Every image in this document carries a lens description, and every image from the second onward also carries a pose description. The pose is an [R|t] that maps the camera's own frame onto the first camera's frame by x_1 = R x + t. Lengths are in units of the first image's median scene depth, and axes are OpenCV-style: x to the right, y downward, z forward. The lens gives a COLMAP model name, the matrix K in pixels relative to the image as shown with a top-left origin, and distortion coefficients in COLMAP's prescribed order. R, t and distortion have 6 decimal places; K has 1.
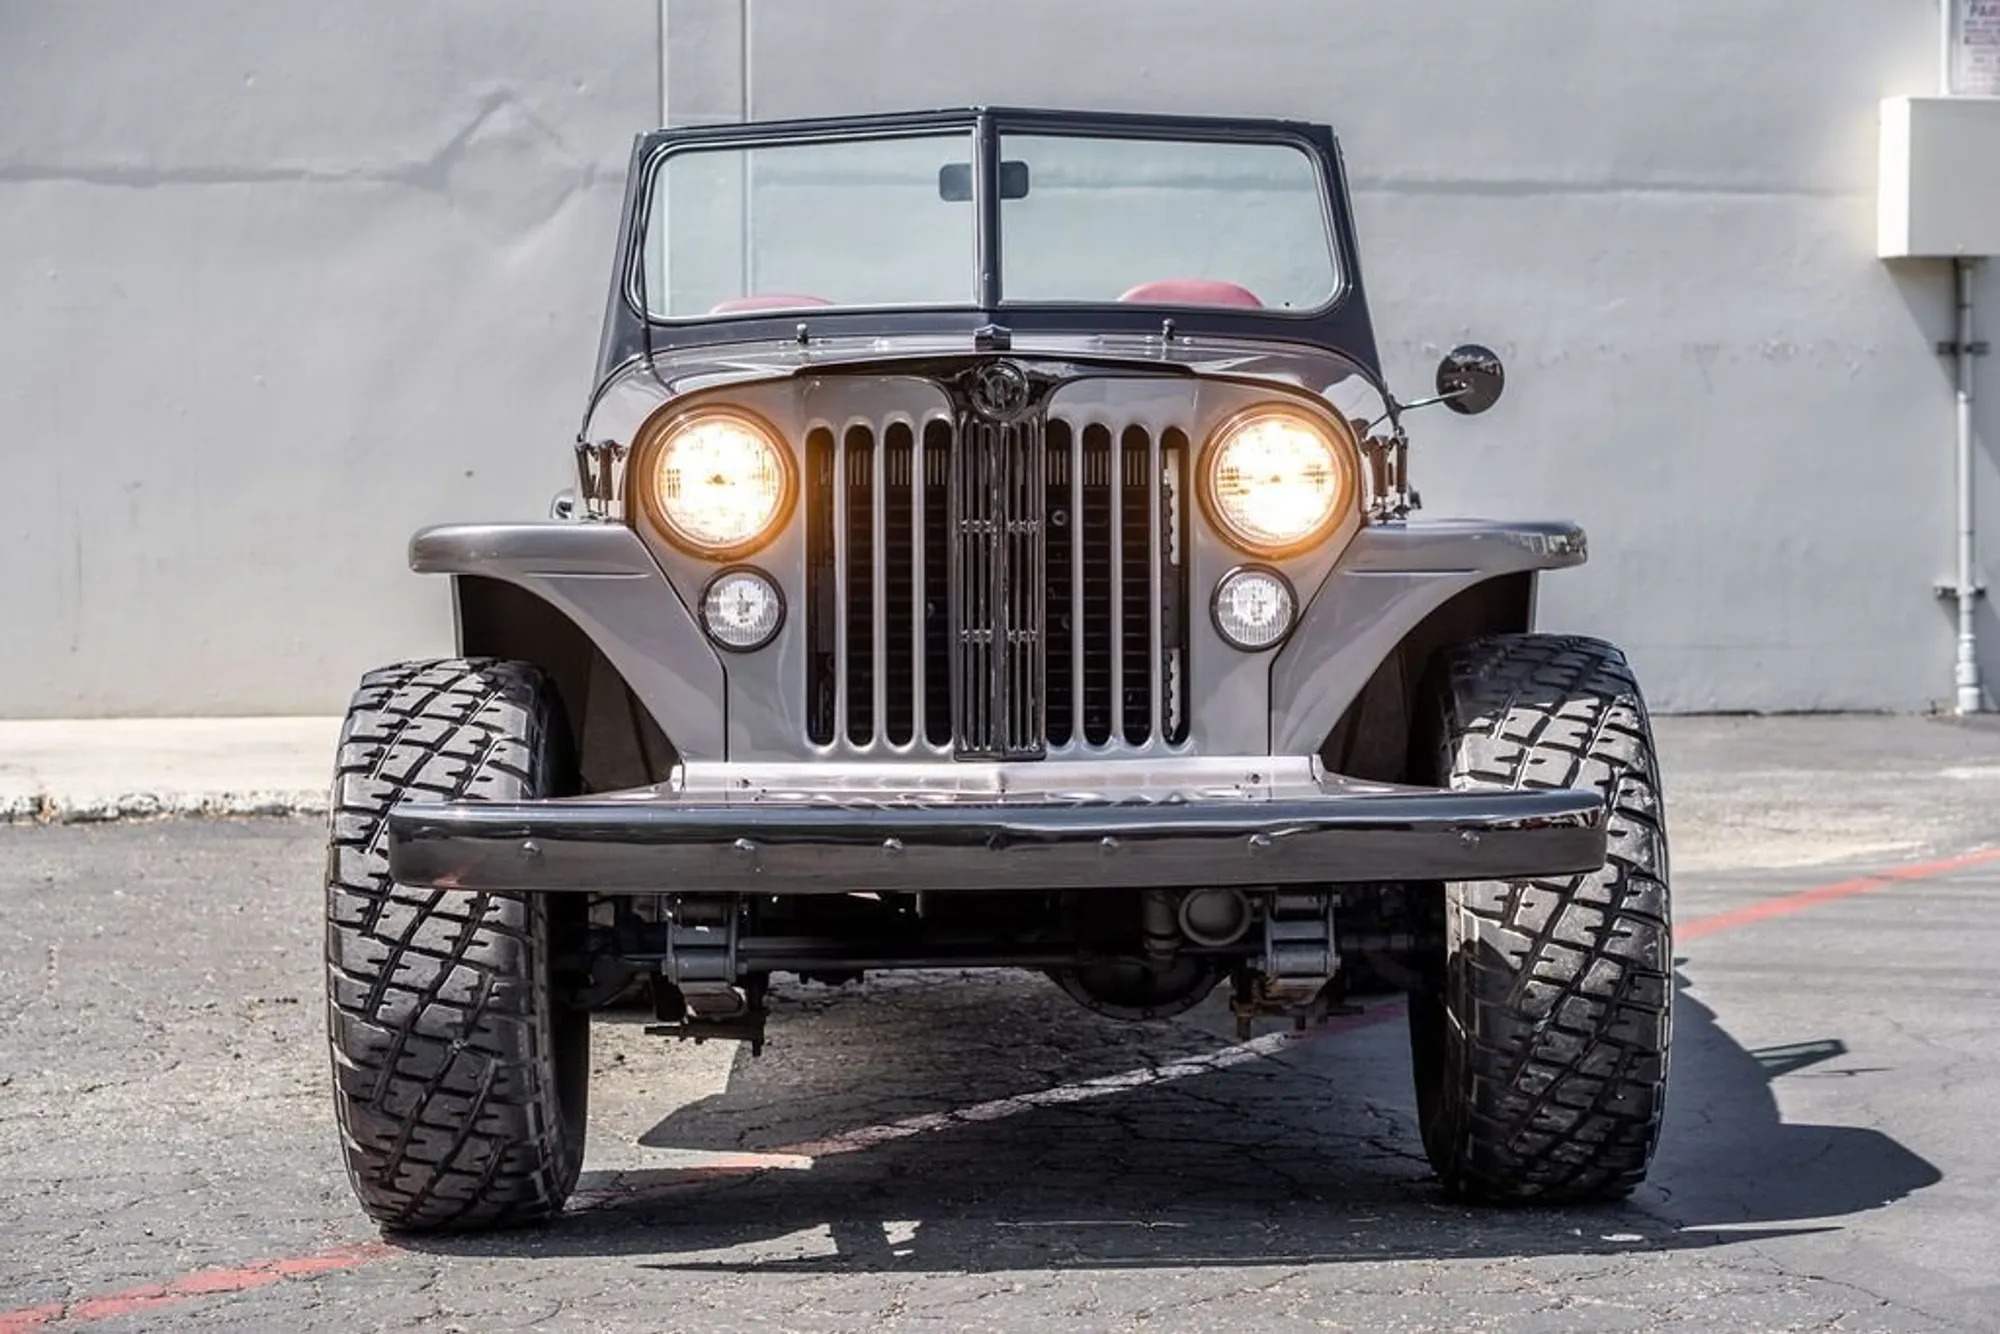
lens RADIAL K [[4305.1, 0, 1000.0], [0, 4305.1, 667.0], [0, 0, 1]] dist [0.056448, 0.177941]
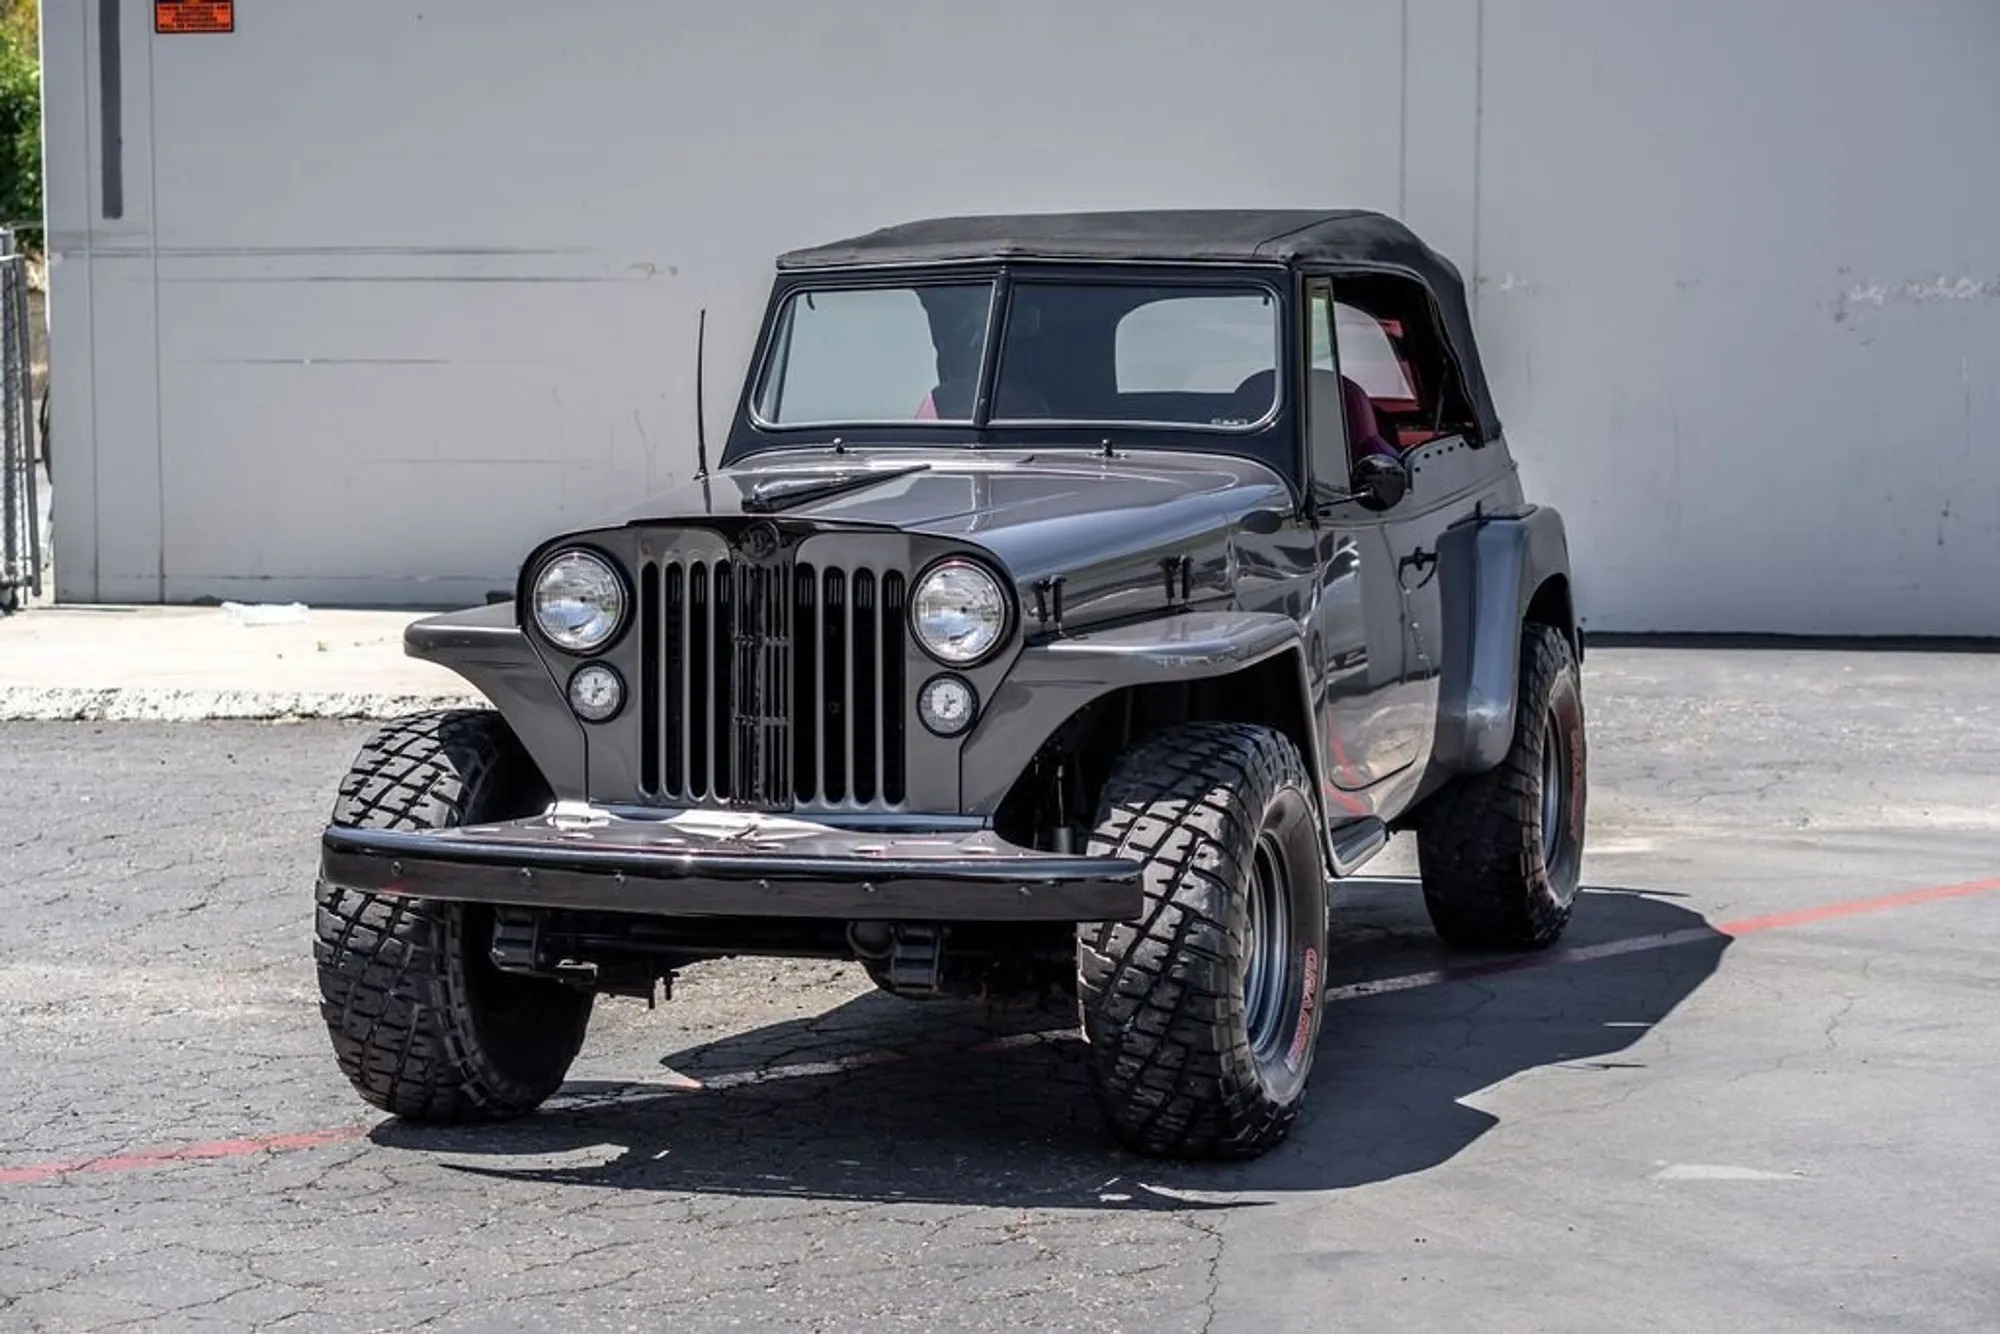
lens RADIAL K [[4459.4, 0, 1020.2], [0, 4459.4, 670.7], [0, 0, 1]] dist [0.022014, 0.039234]
pose [[0.946000, 0.036986, -0.322050, 0.530166], [-0.020475, 0.998304, 0.054505, -0.100699], [0.323519, -0.044968, 0.945153, -0.307371]]
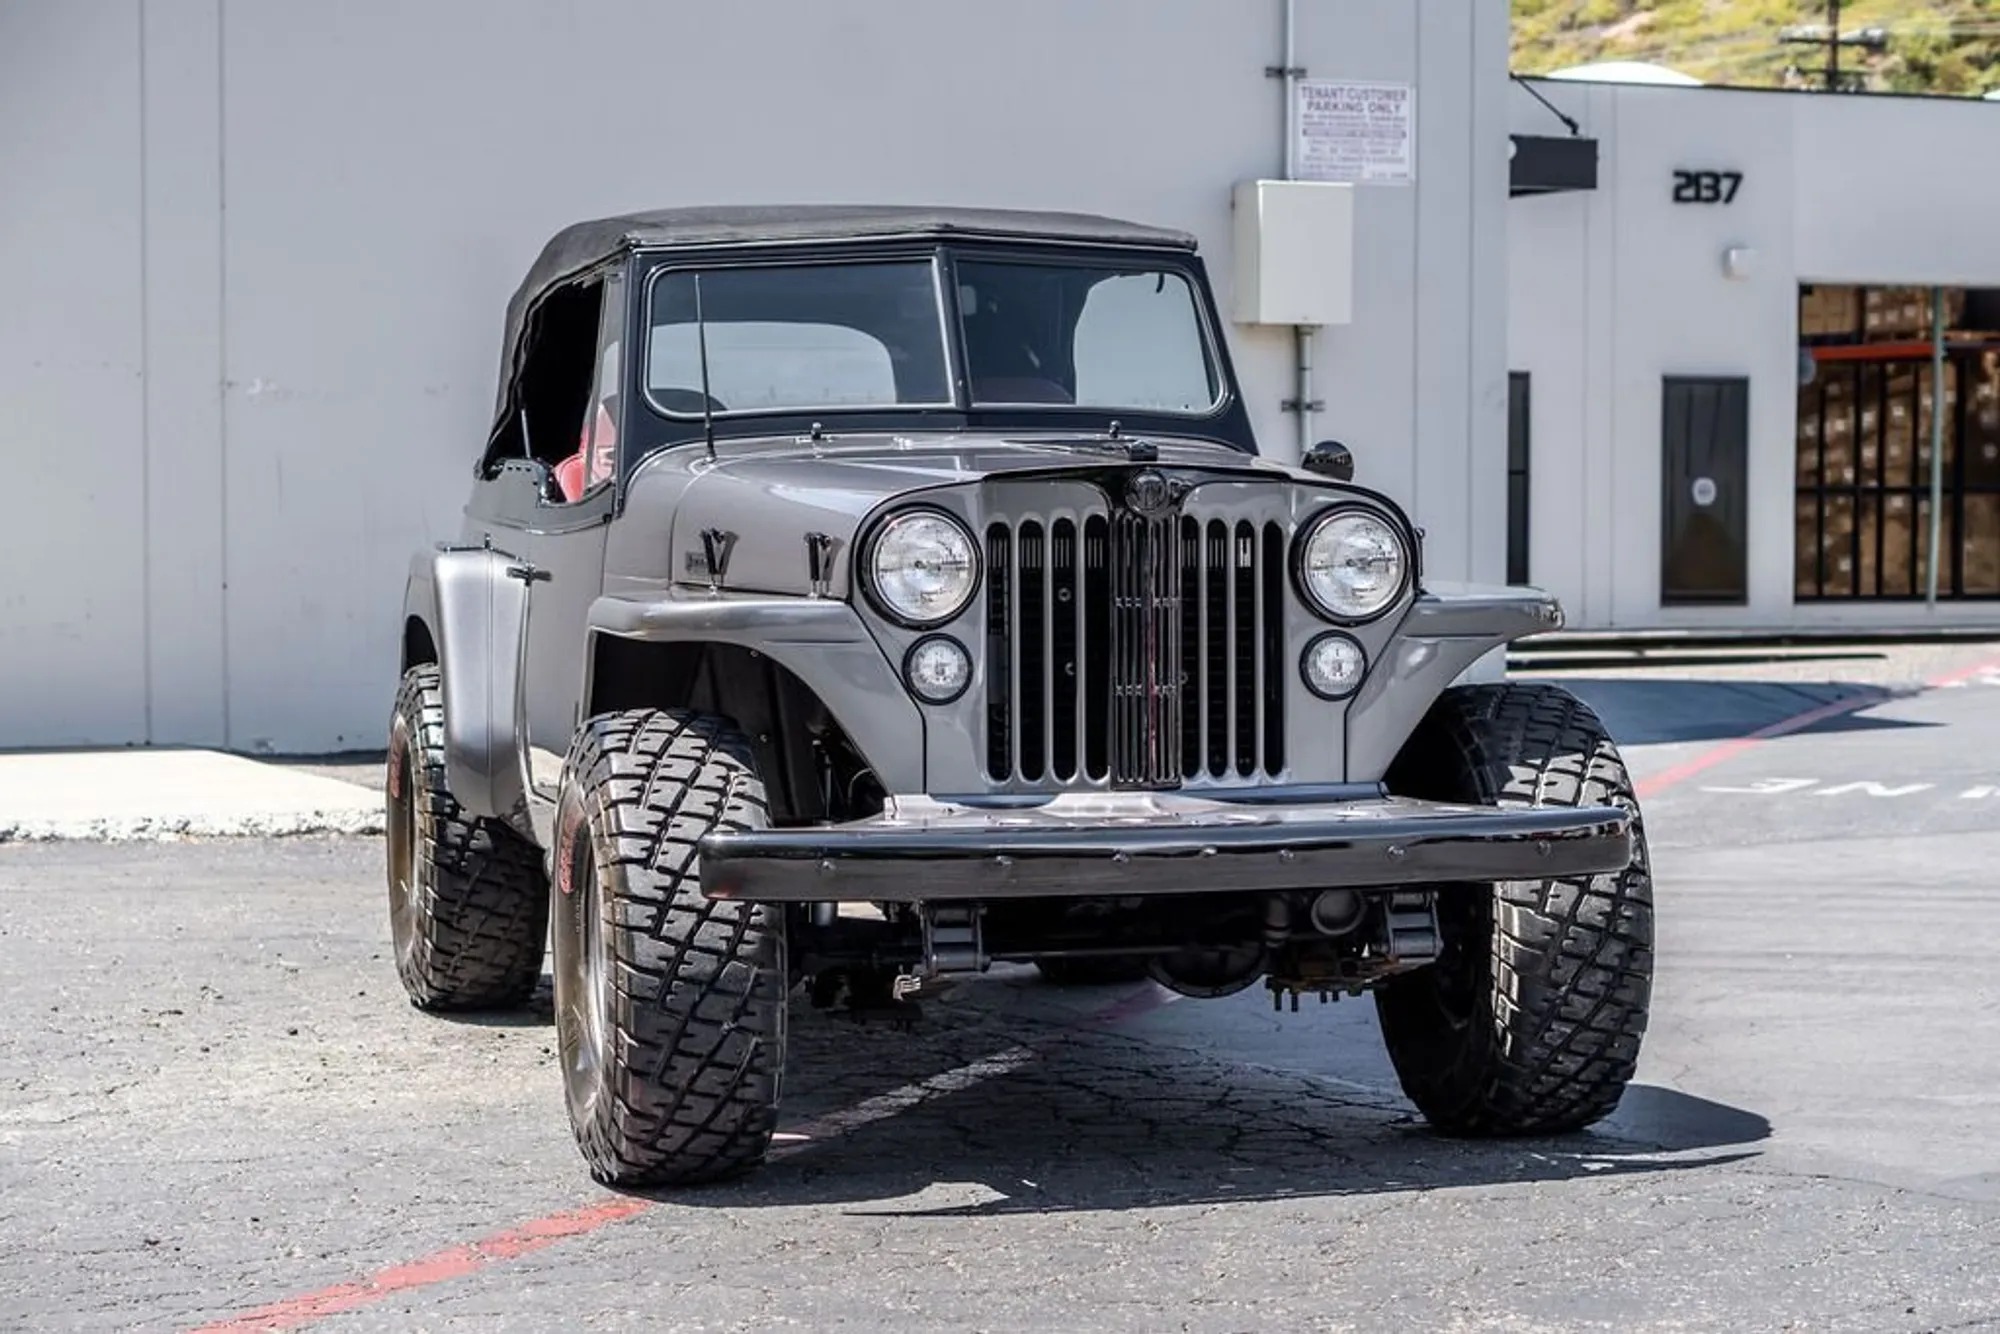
lens RADIAL K [[4305.1, 0, 1000.0], [0, 4305.1, 667.0], [0, 0, 1]] dist [0.056448, 0.177941]
pose [[0.972357, -0.005248, 0.233441, -0.331072], [0.006028, 0.999978, -0.002627, -0.010217], [-0.233422, 0.003961, 0.972367, -0.200067]]
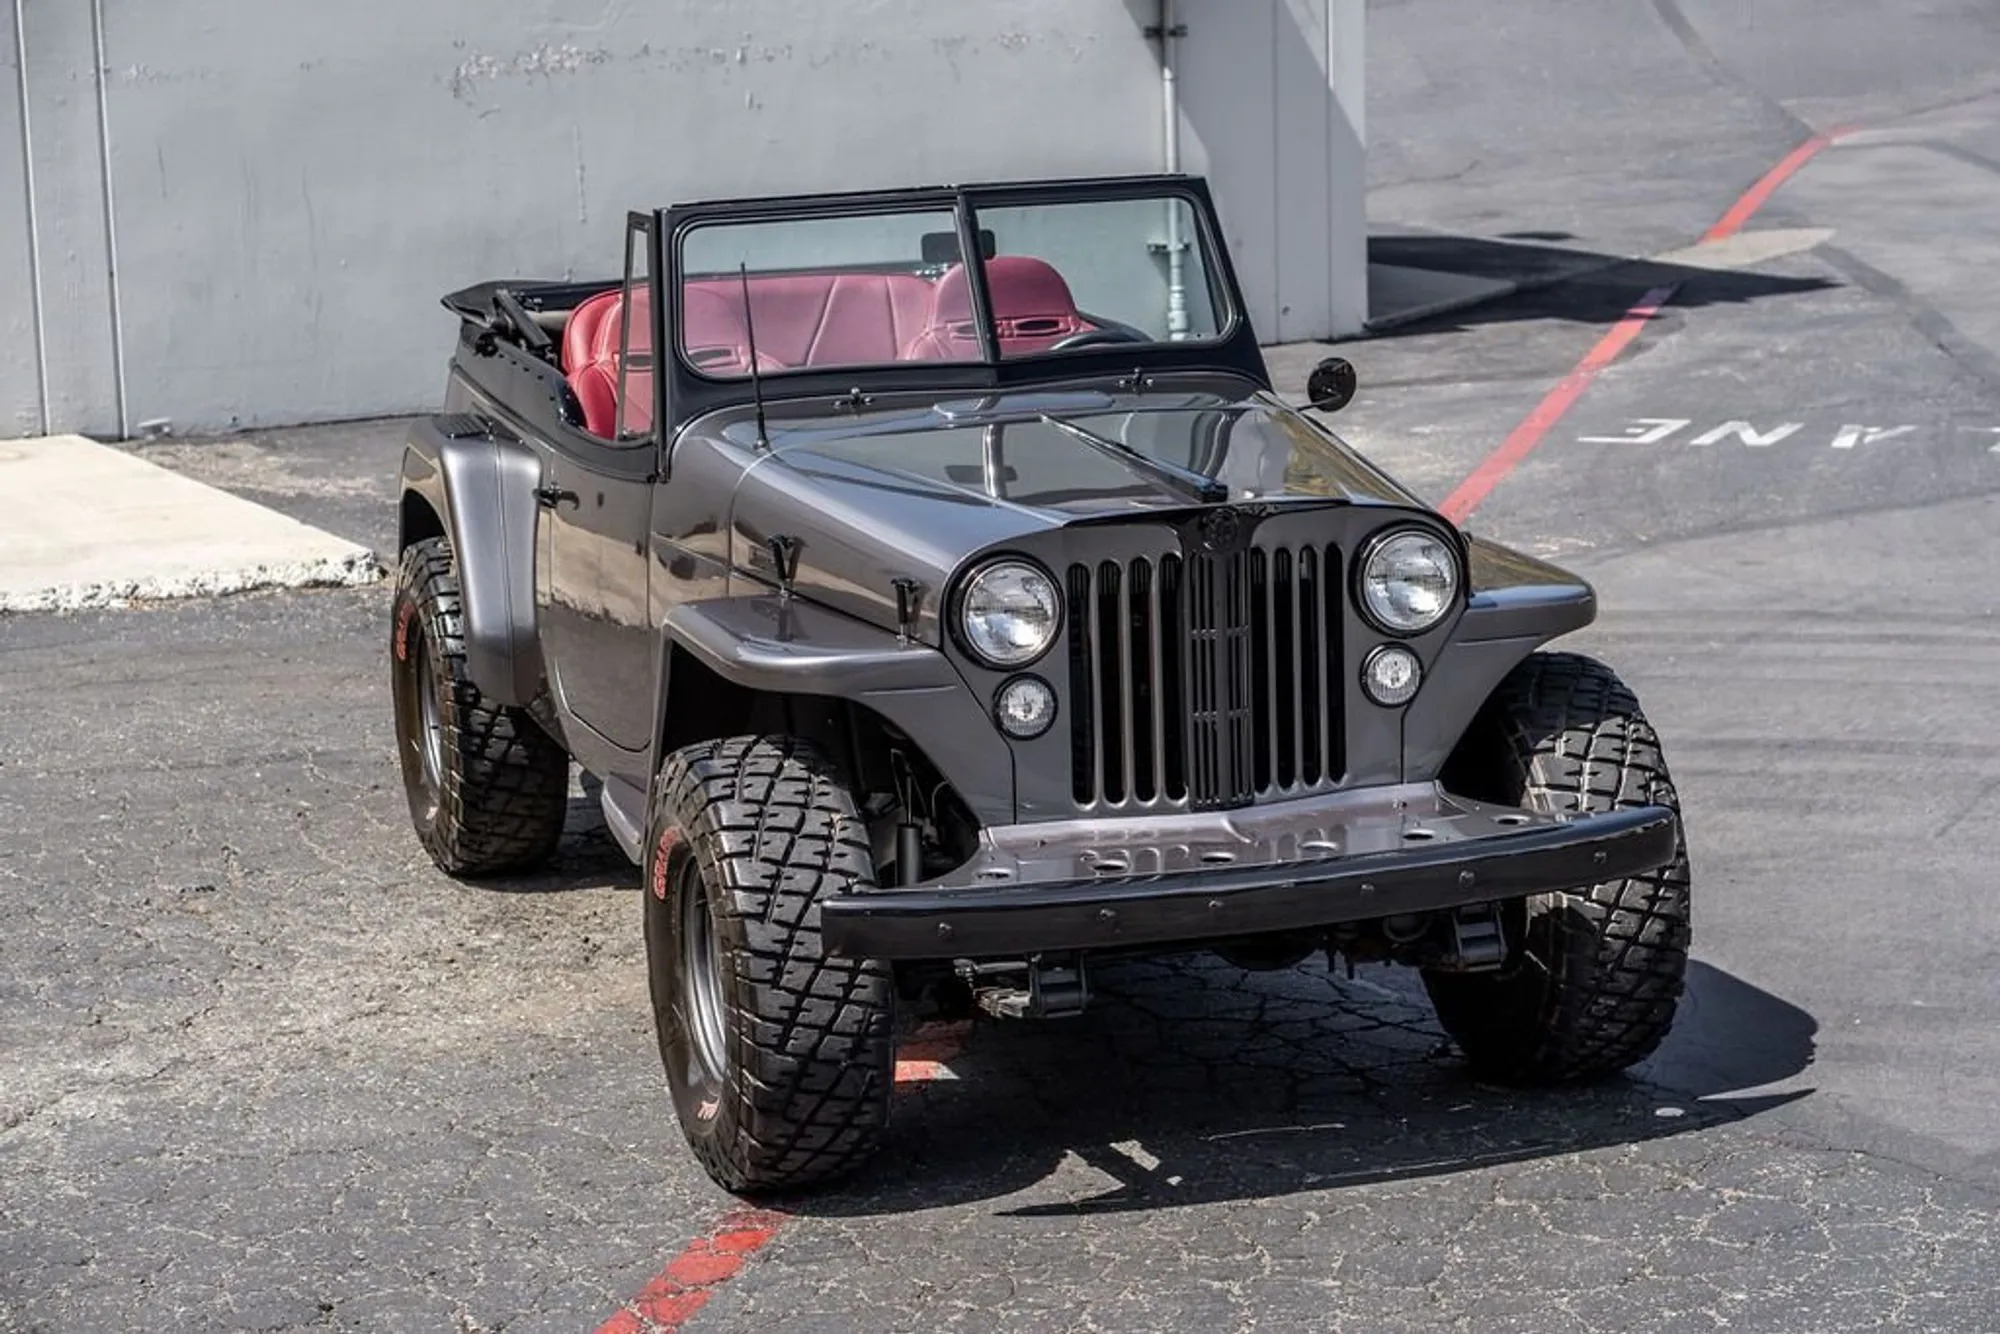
lens RADIAL K [[4305.1, 0, 1000.0], [0, 4305.1, 667.0], [0, 0, 1]] dist [0.056448, 0.177941]
pose [[0.955712, -0.076080, 0.284299, -0.435374], [0.035565, 0.988786, 0.145046, -0.213861], [-0.292146, -0.128511, 0.947700, -0.221837]]
